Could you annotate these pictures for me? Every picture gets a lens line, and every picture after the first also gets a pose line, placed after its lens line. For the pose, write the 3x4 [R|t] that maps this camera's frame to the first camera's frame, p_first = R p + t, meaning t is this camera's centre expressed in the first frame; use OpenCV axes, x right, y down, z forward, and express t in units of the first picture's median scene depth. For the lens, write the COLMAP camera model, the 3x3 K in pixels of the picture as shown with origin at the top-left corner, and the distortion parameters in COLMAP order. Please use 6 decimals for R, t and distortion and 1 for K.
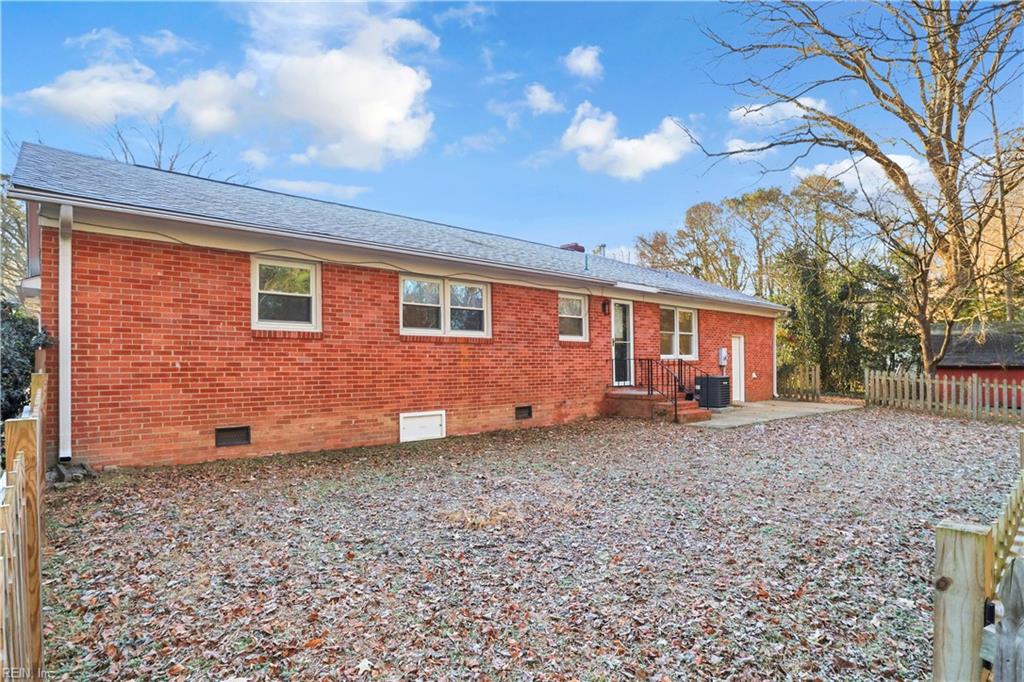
lens RADIAL K [[539.1, 0, 506.5], [0, 539.1, 348.2], [0, 0, 1]] dist [-0.031262, 0.001296]
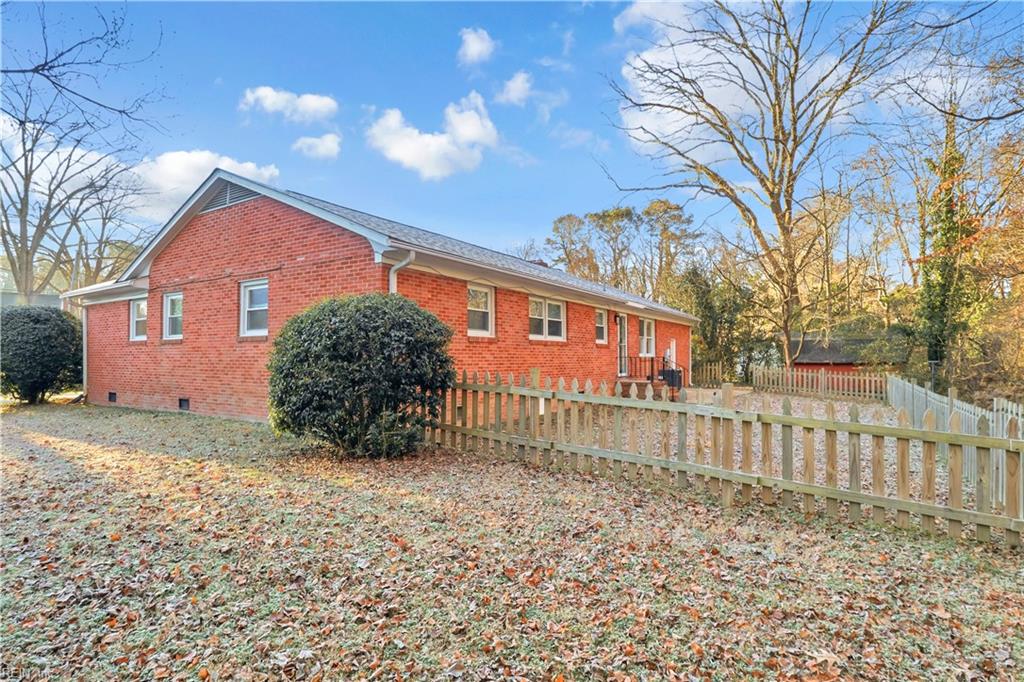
lens RADIAL K [[543.9, 0, 514.1], [0, 543.9, 332.3], [0, 0, 1]] dist [-0.044680, 0.015139]
pose [[0.956810, 0.018000, 0.290158, -0.436880], [-0.011523, 0.999645, -0.024017, -0.006082], [-0.290487, 0.019636, 0.956677, -0.223329]]
